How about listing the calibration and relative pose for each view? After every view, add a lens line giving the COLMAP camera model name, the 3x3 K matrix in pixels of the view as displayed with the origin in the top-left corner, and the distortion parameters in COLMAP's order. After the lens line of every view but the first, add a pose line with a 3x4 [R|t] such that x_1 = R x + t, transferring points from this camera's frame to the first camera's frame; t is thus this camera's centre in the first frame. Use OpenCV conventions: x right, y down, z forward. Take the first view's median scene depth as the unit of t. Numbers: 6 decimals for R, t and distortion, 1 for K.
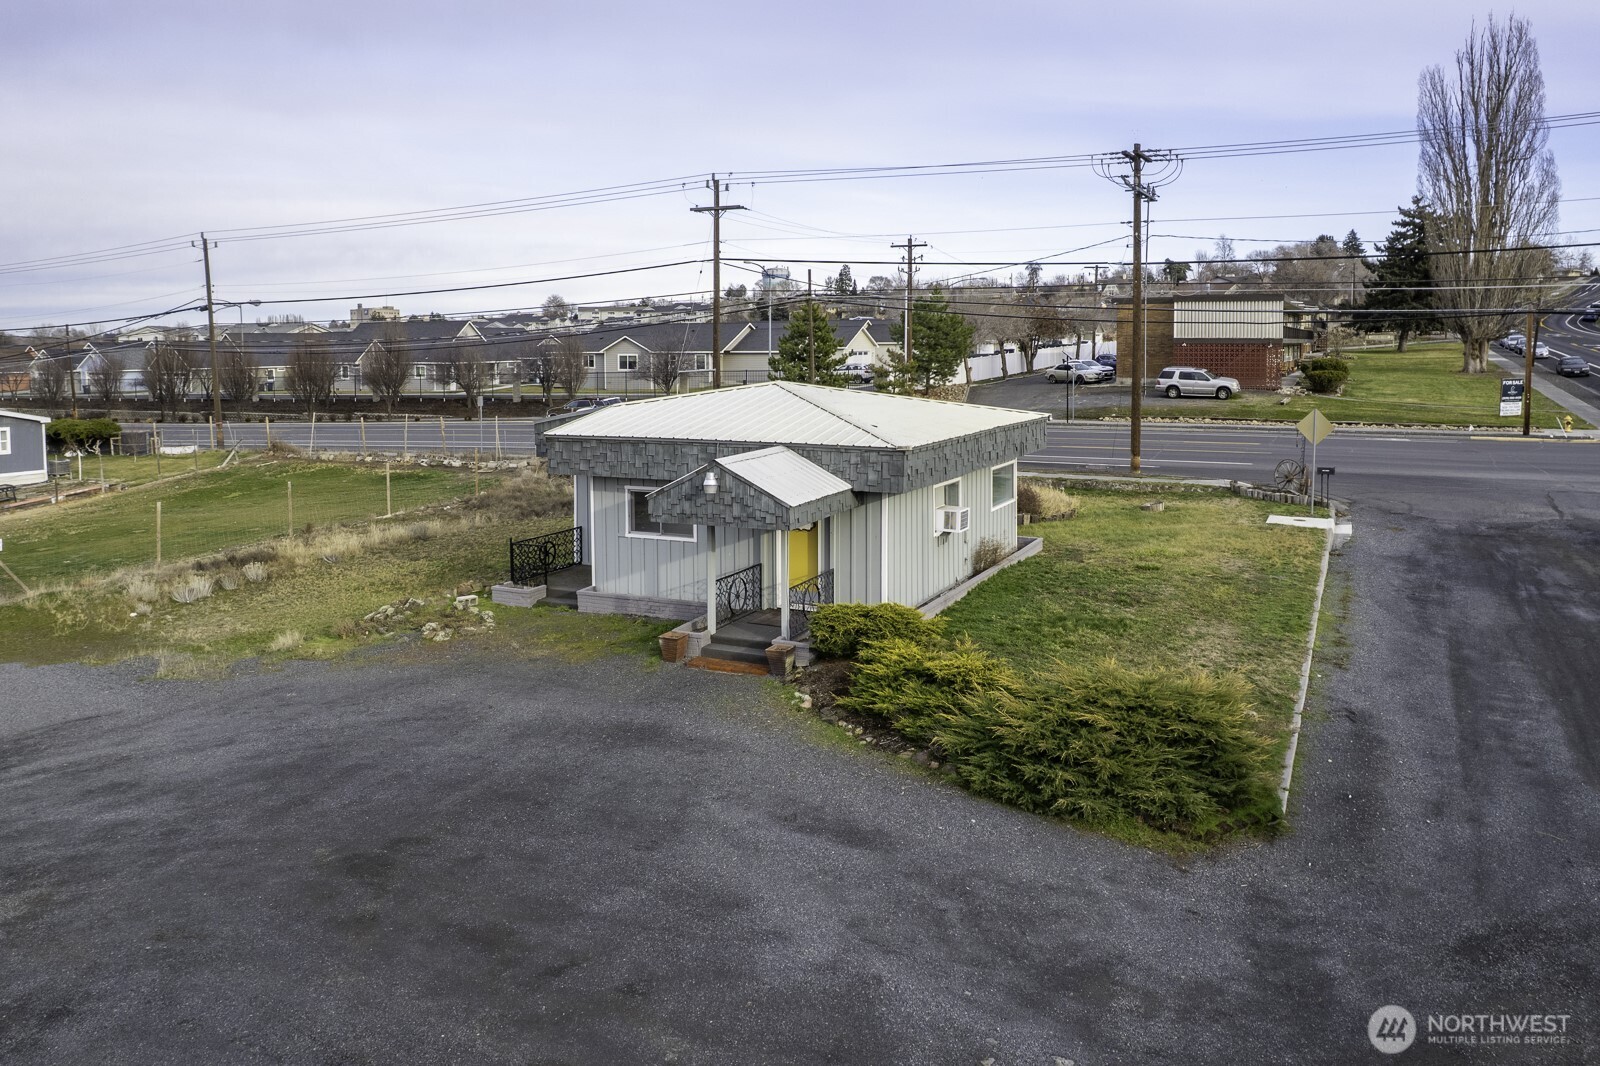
lens RADIAL K [[1153.5, 0, 817.8], [0, 1153.5, 493.0], [0, 0, 1]] dist [-0.079606, 0.075028]
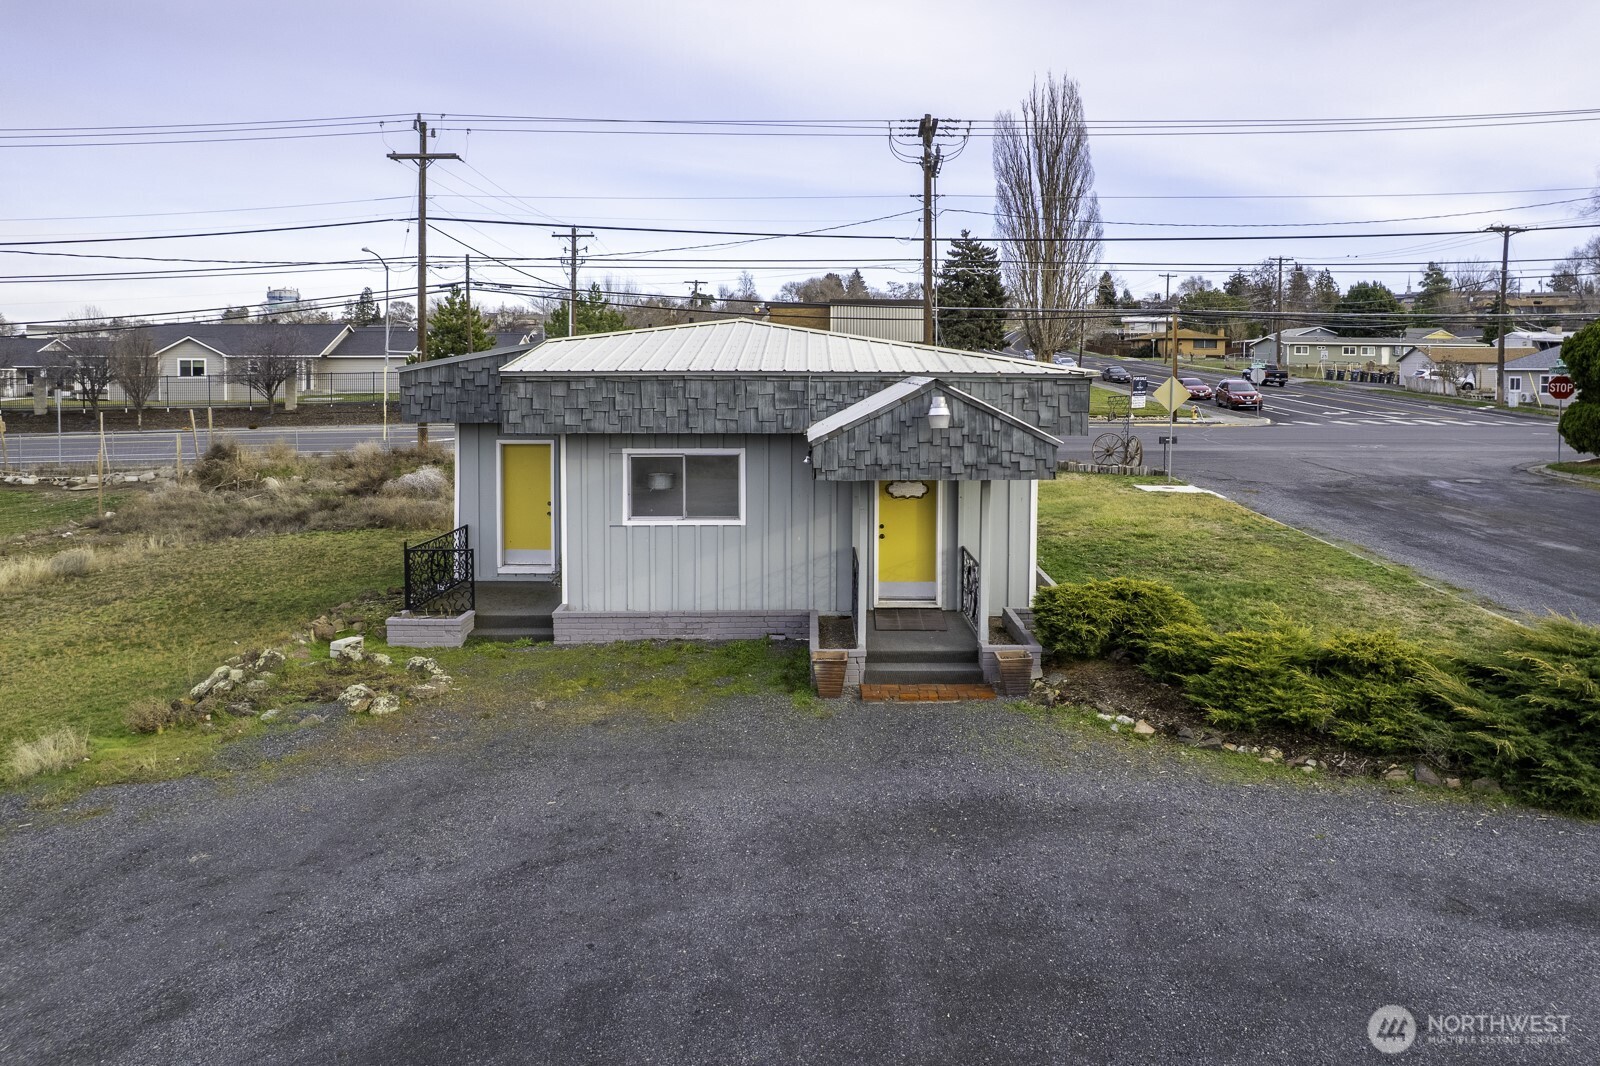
lens RADIAL K [[1095.4, 0, 845.5], [0, 1095.4, 468.3], [0, 0, 1]] dist [-0.077300, 0.070264]
pose [[0.896873, -0.030932, 0.441204, -0.164393], [0.050541, 0.998185, -0.032757, 0.015946], [-0.439390, 0.051678, 0.896809, 0.183263]]
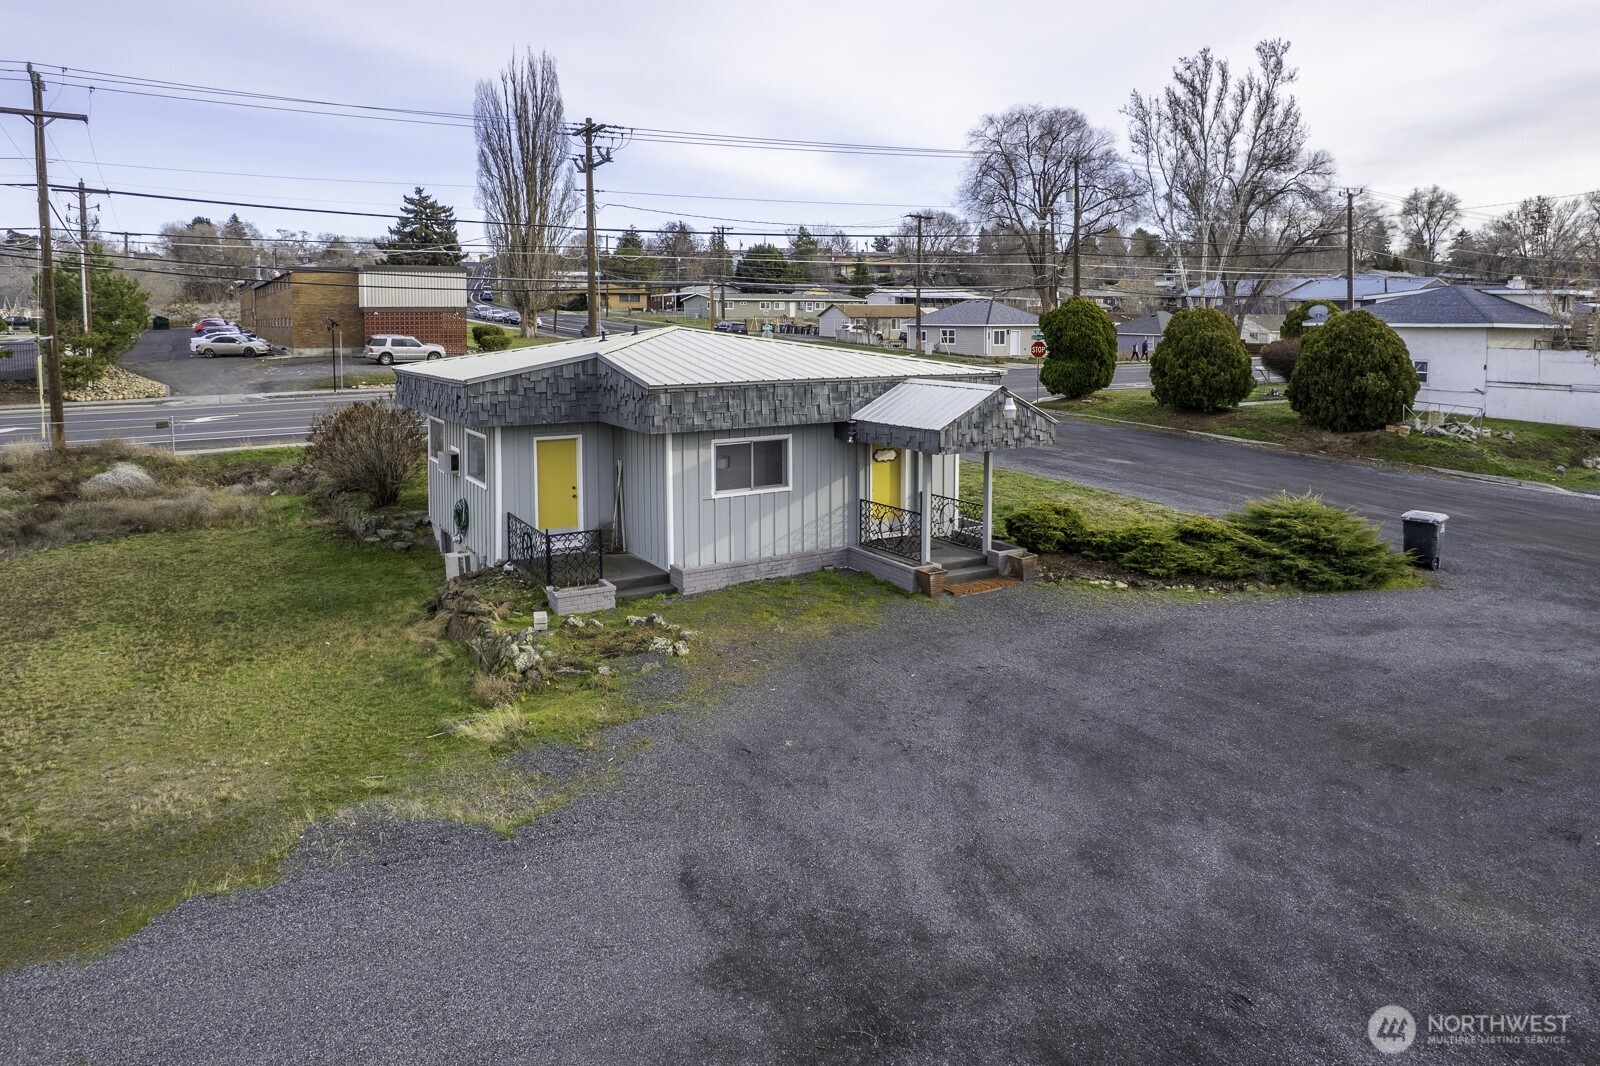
lens RADIAL K [[1065.5, 0, 796.4], [0, 1065.5, 466.7], [0, 0, 1]] dist [-0.067912, 0.065983]
pose [[0.550191, -0.112550, 0.827419, -0.396688], [0.110335, 0.991986, 0.061568, -0.014391], [-0.827717, 0.057419, 0.558200, 0.245457]]
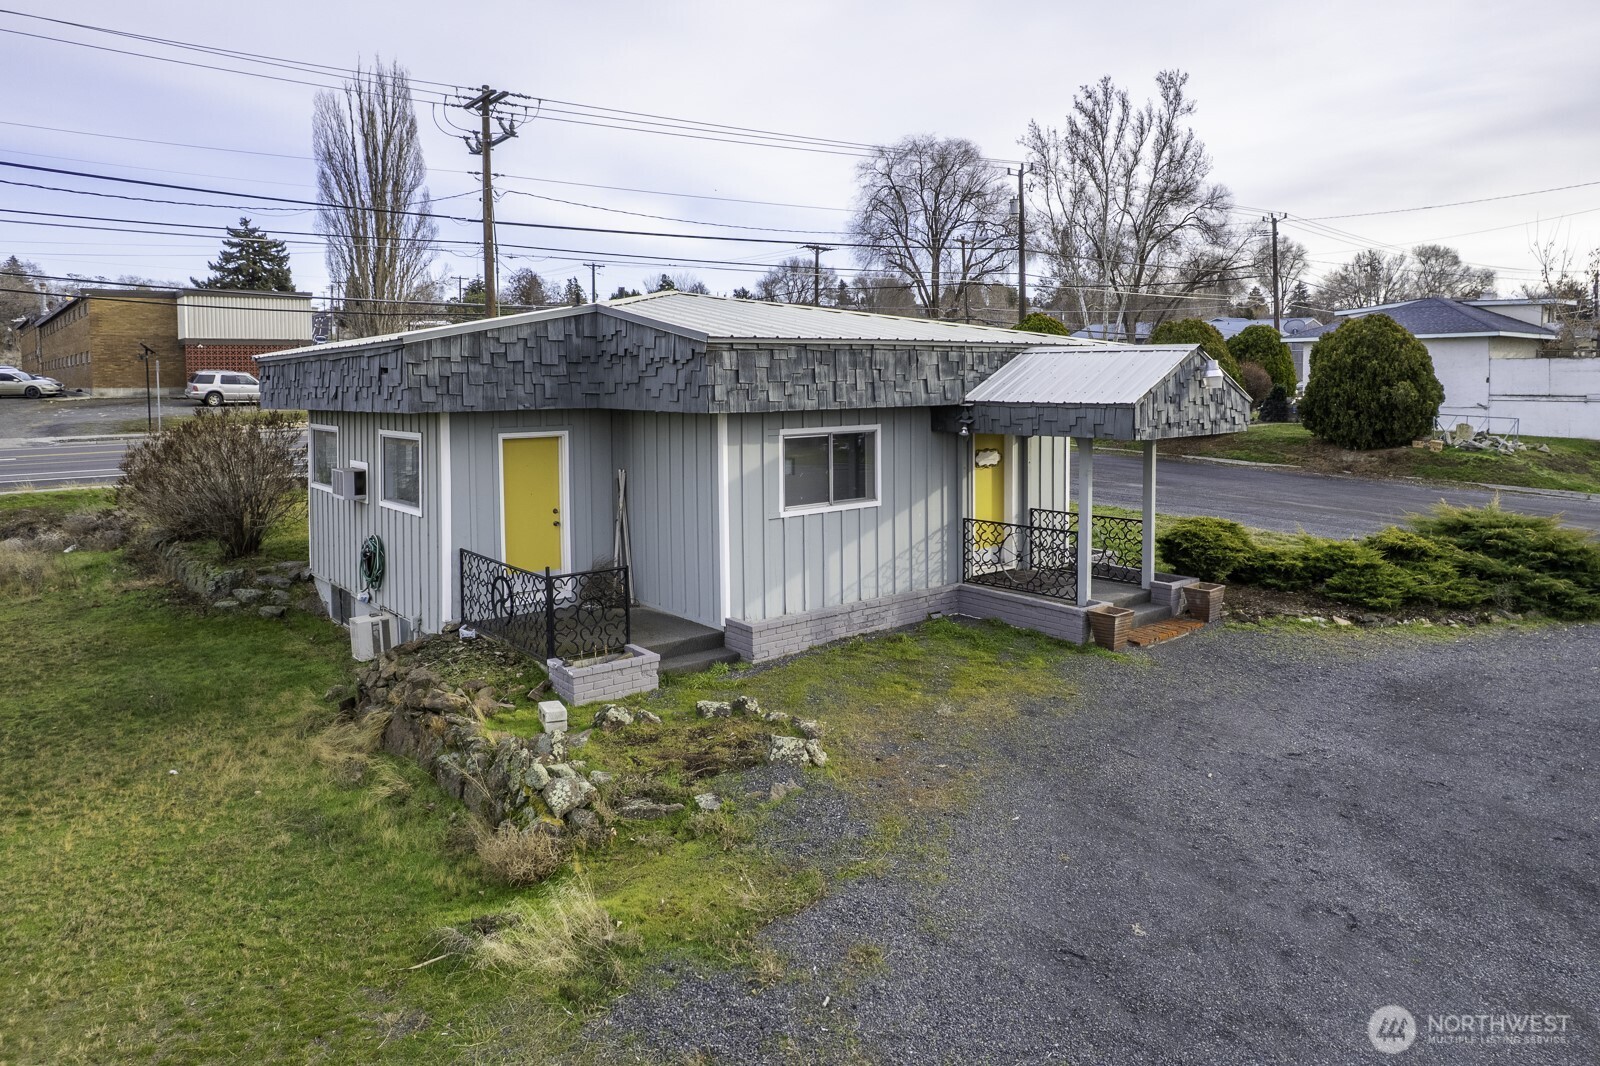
lens RADIAL K [[1083.7, 0, 805.0], [0, 1083.7, 488.8], [0, 0, 1]] dist [-0.079404, 0.076877]
pose [[0.421075, -0.092978, 0.902248, -0.326915], [0.126544, 0.991026, 0.043069, 0.000560], [-0.898155, 0.096039, 0.429062, 0.373016]]
